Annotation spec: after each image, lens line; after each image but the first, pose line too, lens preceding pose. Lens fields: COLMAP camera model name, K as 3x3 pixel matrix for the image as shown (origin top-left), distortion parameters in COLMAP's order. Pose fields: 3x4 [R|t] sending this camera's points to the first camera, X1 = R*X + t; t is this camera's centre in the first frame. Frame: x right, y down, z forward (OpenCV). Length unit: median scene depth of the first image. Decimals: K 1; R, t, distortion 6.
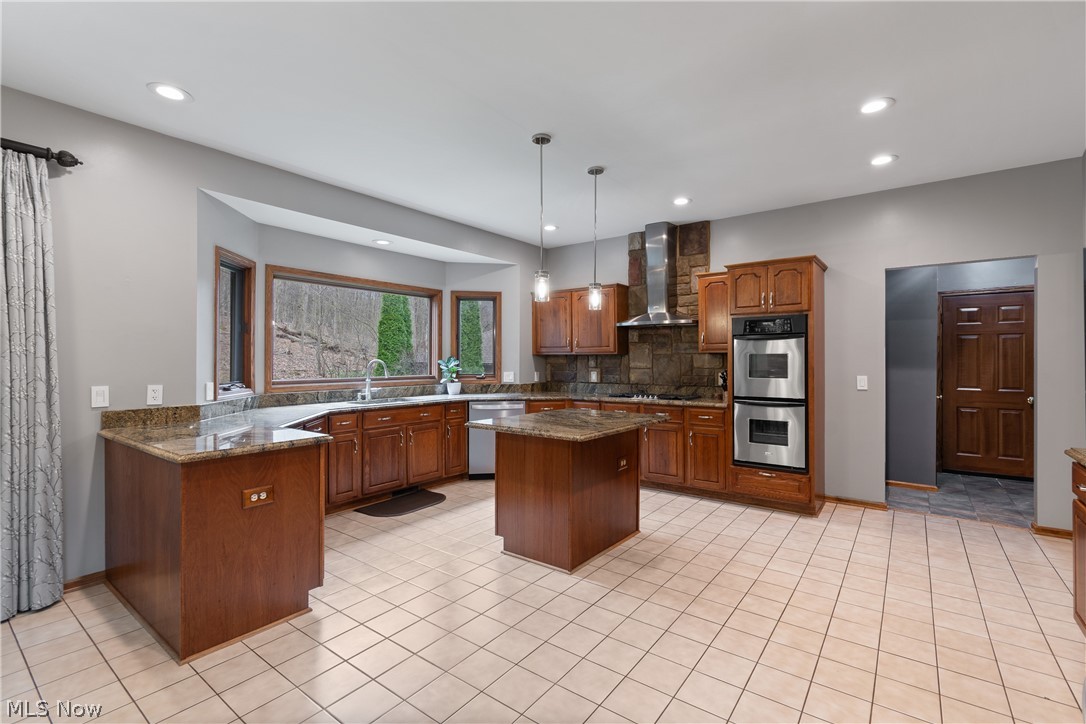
lens RADIAL K [[483.4, 0, 554.1], [0, 483.4, 358.1], [0, 0, 1]] dist [0.000631, -0.000436]
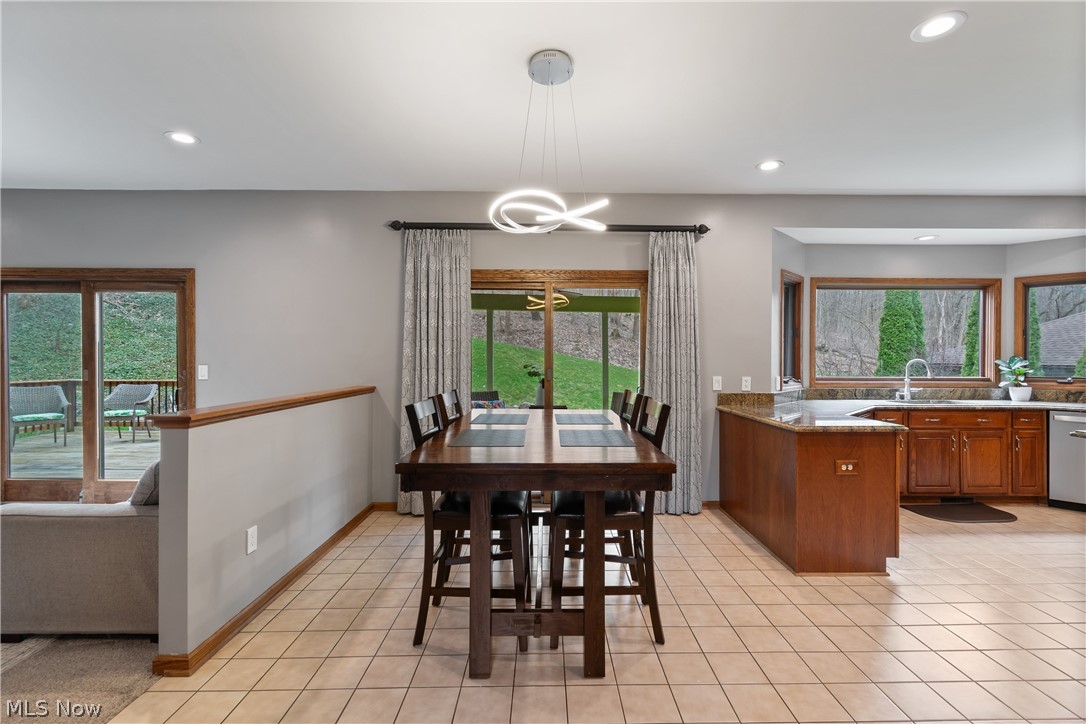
lens RADIAL K [[483.4, 0, 554.1], [0, 483.4, 358.1], [0, 0, 1]] dist [0.000631, -0.000436]
pose [[0.606525, 0.000769, -0.795064, -0.035956], [-0.000991, 0.999999, 0.000212, 0.001529], [0.795064, 0.000659, 0.606526, -0.175893]]
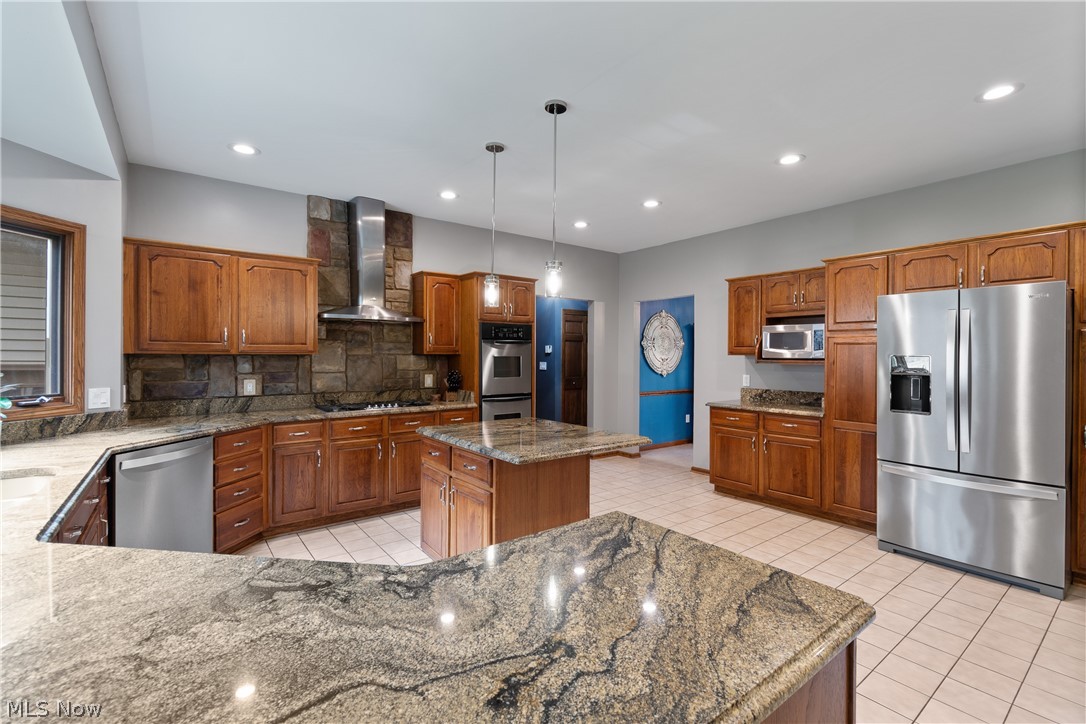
lens RADIAL K [[487.5, 0, 561.4], [0, 487.5, 357.7], [0, 0, 1]] dist [0.000646, -0.000117]
pose [[0.259913, -0.002486, 0.965629, -0.554423], [-0.003688, 0.999987, 0.003567, -0.008091], [-0.965625, -0.004488, 0.259900, 0.486440]]
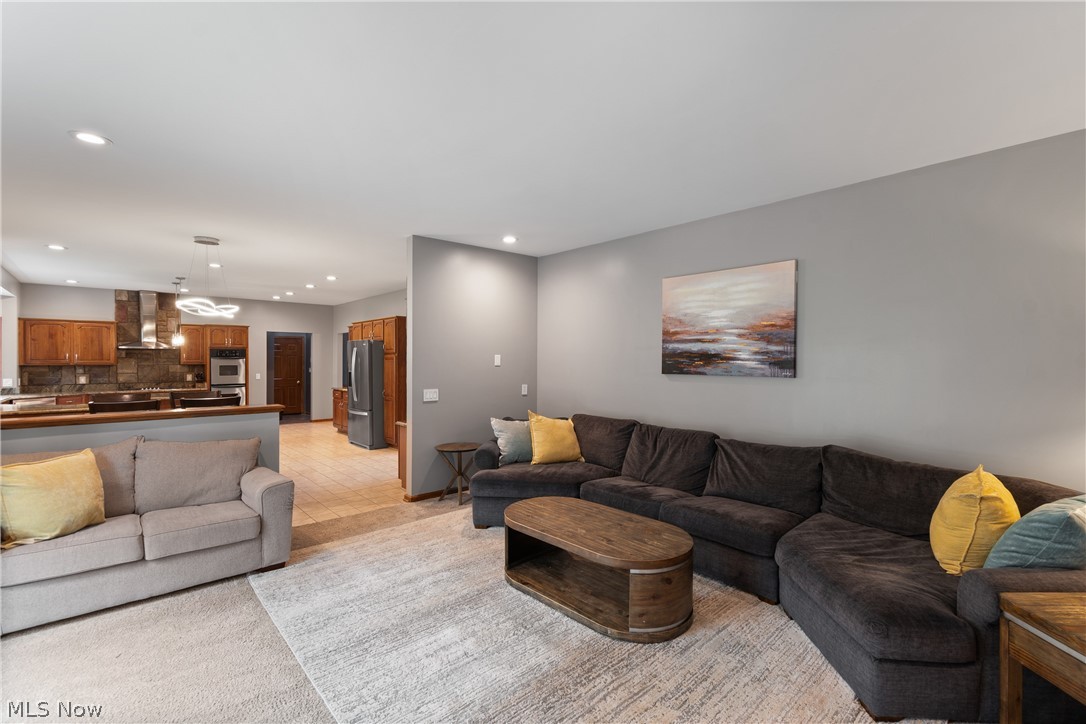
lens RADIAL K [[484.8, 0, 555.8], [0, 484.8, 364.9], [0, 0, 1]] dist [-0.000517, -0.001088]
pose [[0.183567, -0.008304, 0.982972, -1.331785], [-0.002832, 0.999956, 0.008976, -0.030135], [-0.983003, -0.004431, 0.183535, -0.835131]]
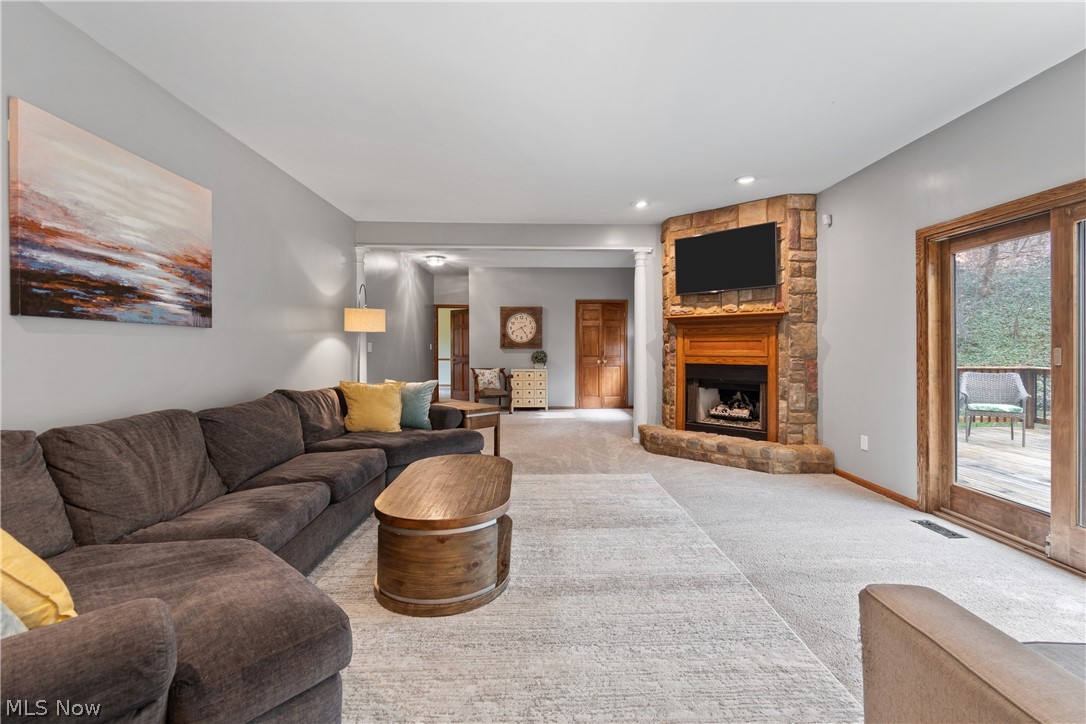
lens RADIAL K [[487.2, 0, 552.6], [0, 487.2, 348.9], [0, 0, 1]] dist [0.002118, -0.000154]
pose [[-0.787603, 0.001066, -0.616182, -0.434242], [-0.001352, 0.999993, 0.003458, 0.023914], [0.616181, 0.003557, -0.787597, -0.233031]]
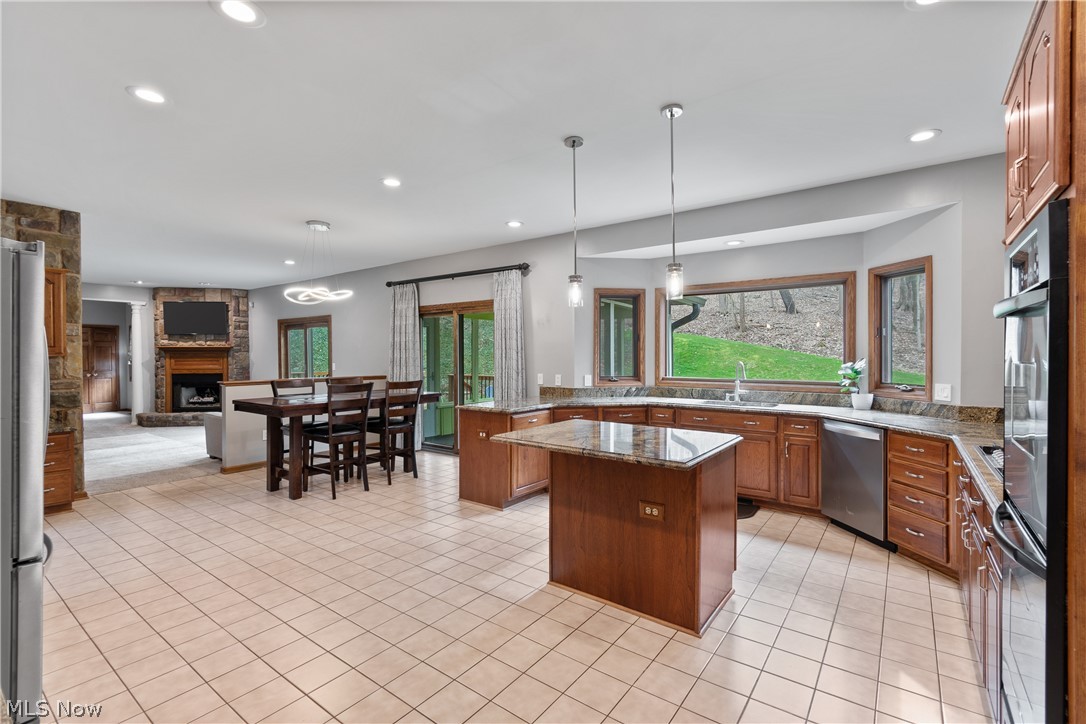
lens RADIAL K [[483.4, 0, 554.1], [0, 483.4, 358.1], [0, 0, 1]] dist [0.000631, -0.000436]
pose [[0.011143, 0.007535, -0.999910, 0.616546], [0.003387, 0.999966, 0.007573, -0.012541], [0.999932, -0.003471, 0.011117, 0.606411]]
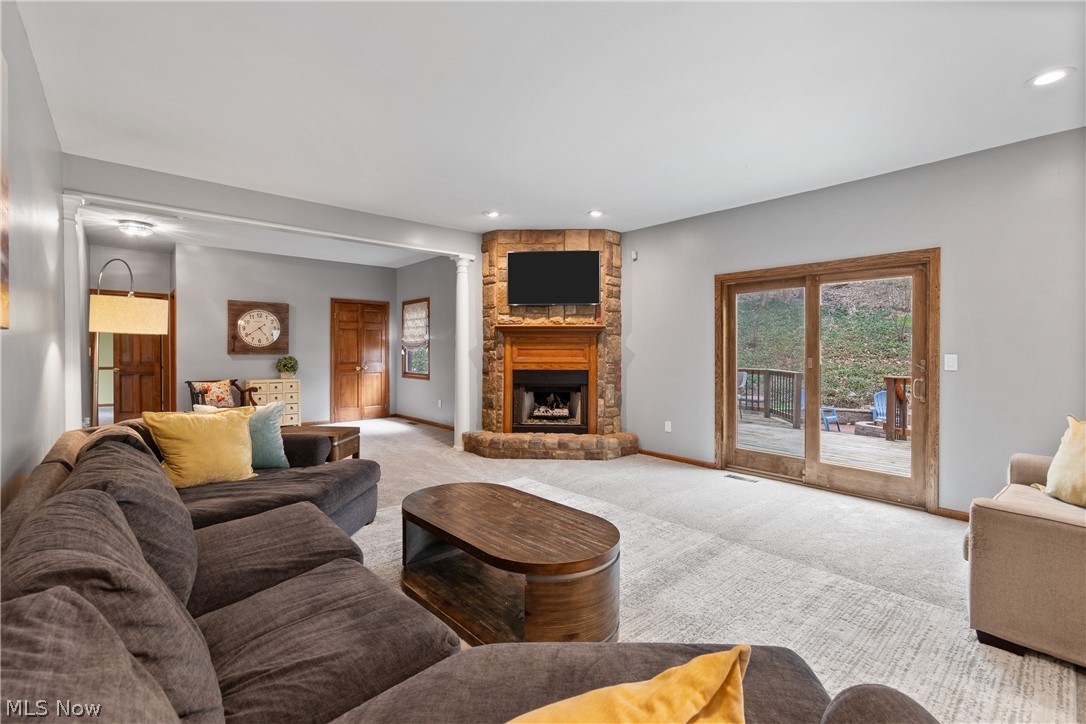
lens RADIAL K [[487.2, 0, 552.6], [0, 487.2, 348.9], [0, 0, 1]] dist [0.002118, -0.000154]
pose [[-0.206720, -0.001723, -0.978399, -0.209061], [-0.004470, 0.999990, -0.000816, 0.009641], [0.978390, 0.004204, -0.206725, -0.606683]]
